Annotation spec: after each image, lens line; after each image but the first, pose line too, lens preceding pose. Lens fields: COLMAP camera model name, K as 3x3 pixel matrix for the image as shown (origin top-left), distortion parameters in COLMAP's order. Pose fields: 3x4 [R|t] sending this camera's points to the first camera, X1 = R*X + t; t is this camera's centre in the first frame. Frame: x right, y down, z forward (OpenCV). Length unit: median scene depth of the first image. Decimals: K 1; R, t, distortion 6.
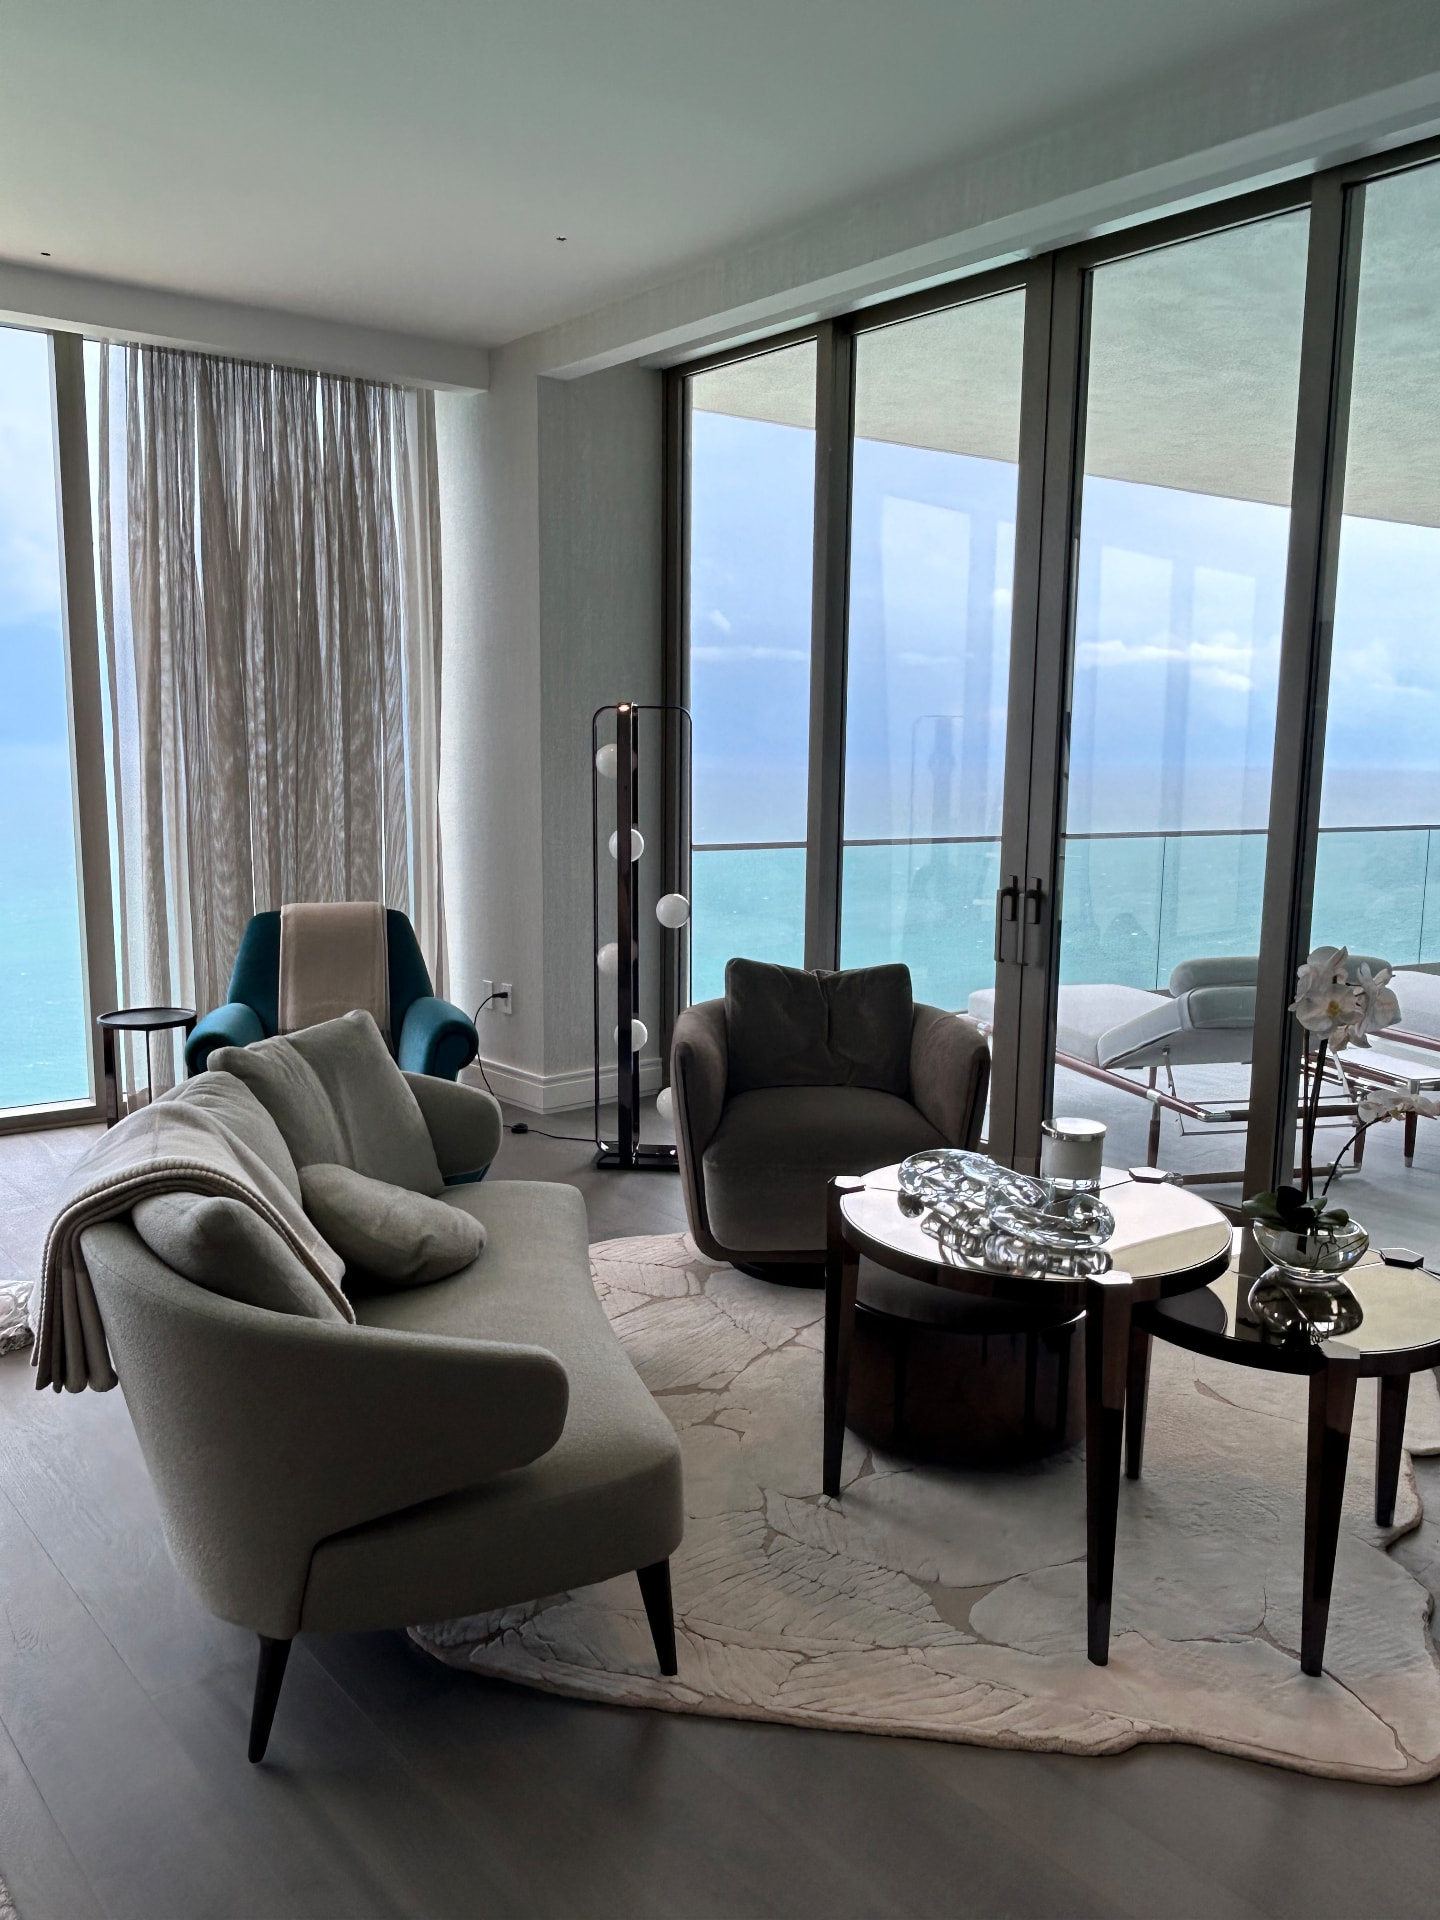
lens RADIAL K [[1454.2, 0, 722.8], [0, 1454.2, 966.0], [0, 0, 1]] dist [-0.003008, 0.003555]
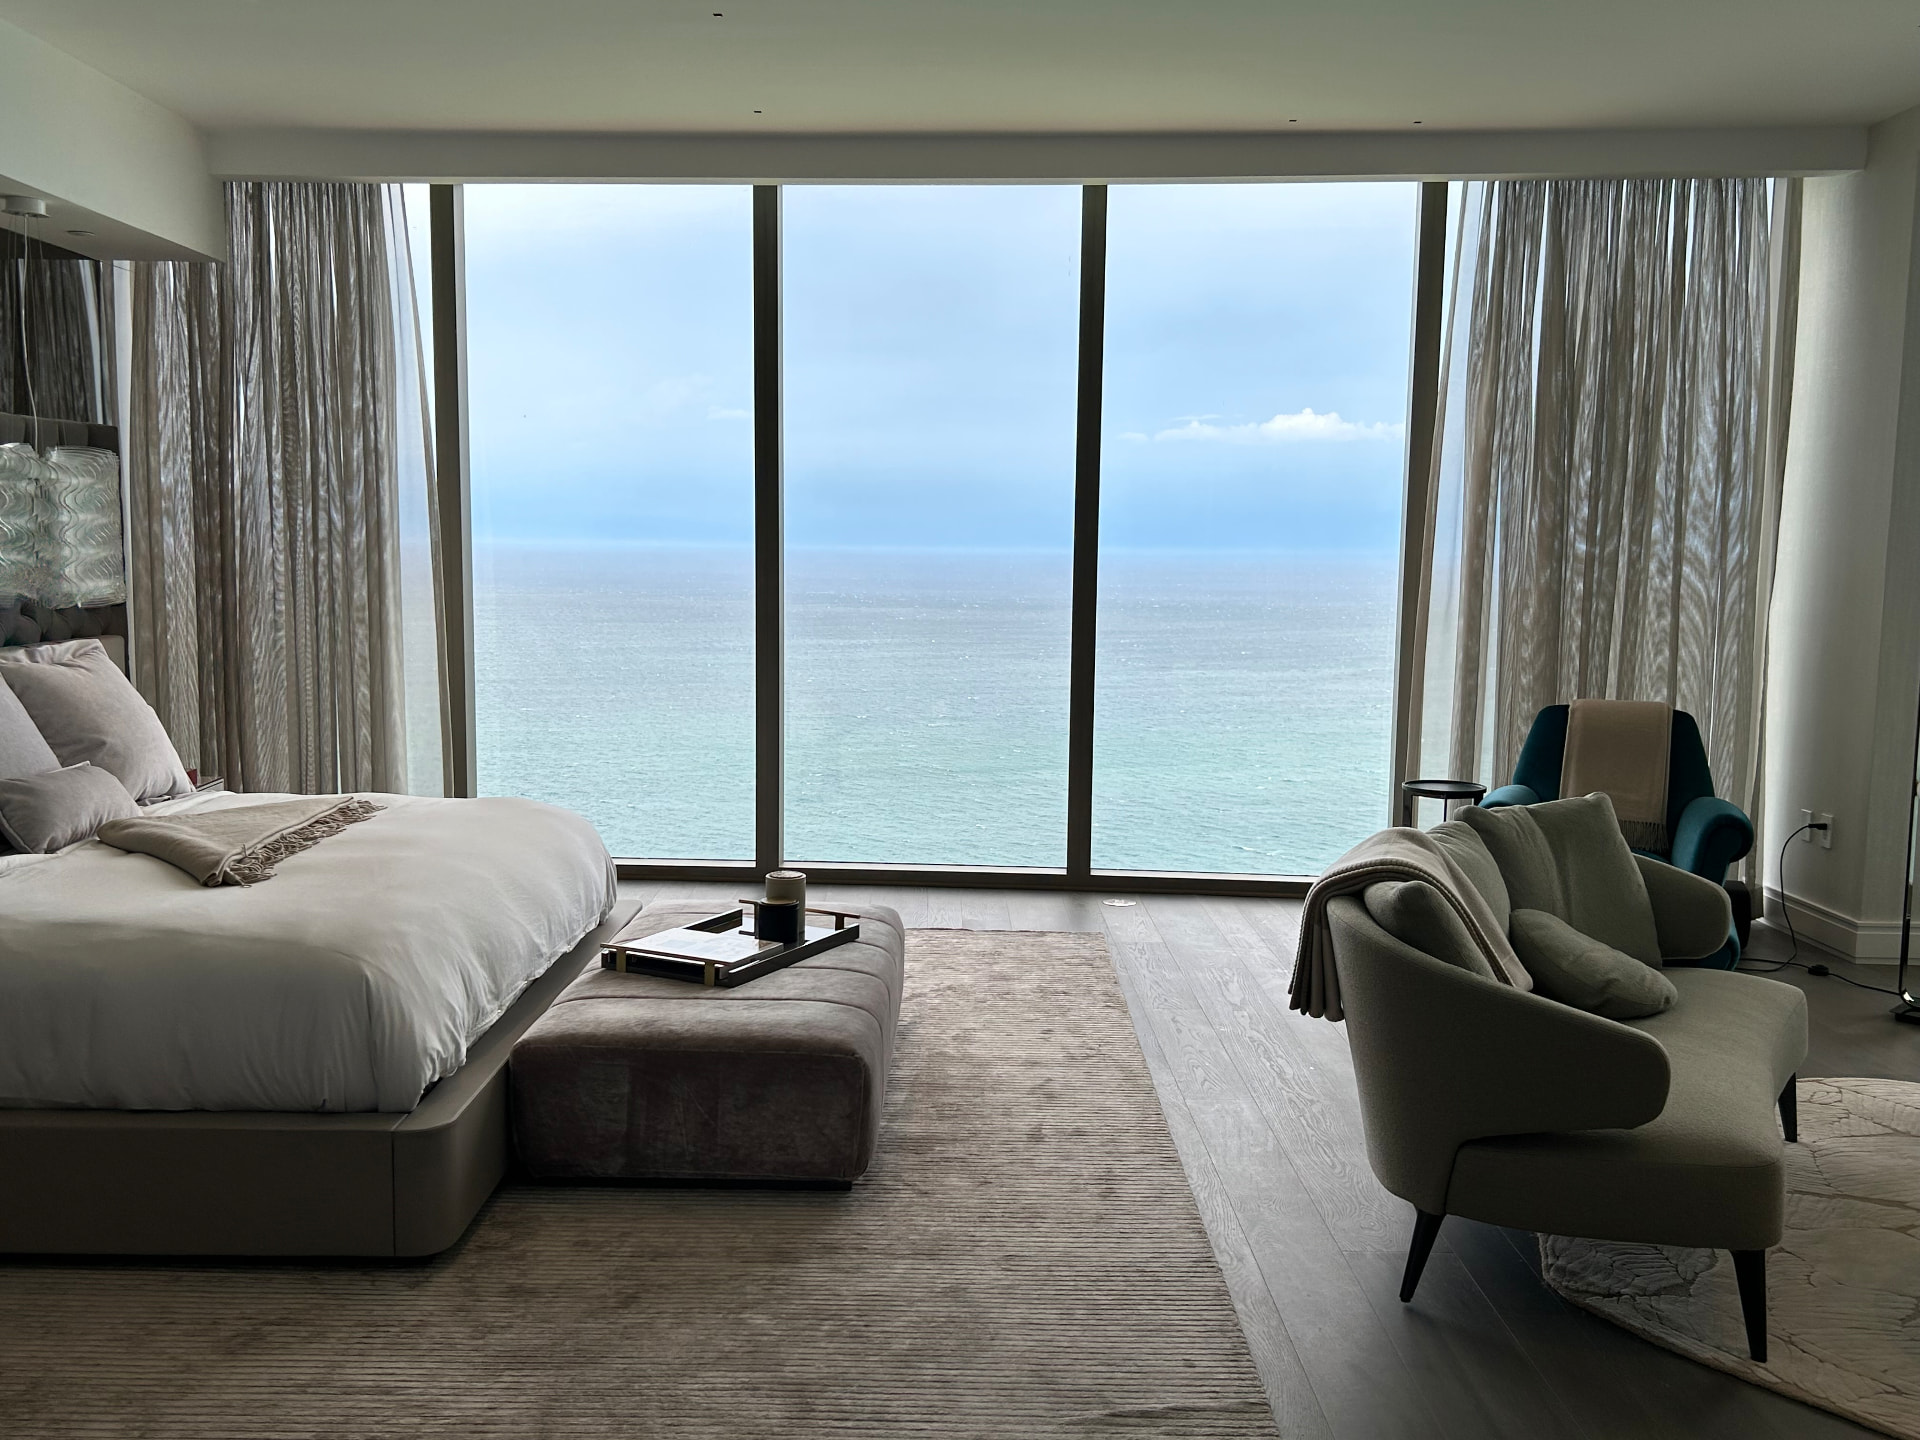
lens RADIAL K [[1454.2, 0, 960.6], [0, 1454.2, 715.6], [0, 0, 1]] dist [-0.003008, 0.003555]
pose [[0.756175, 0.078240, -0.649675, 0.141522], [-0.102286, 0.994755, 0.000744, 0.030041], [0.646326, 0.065890, 0.760212, -0.233869]]
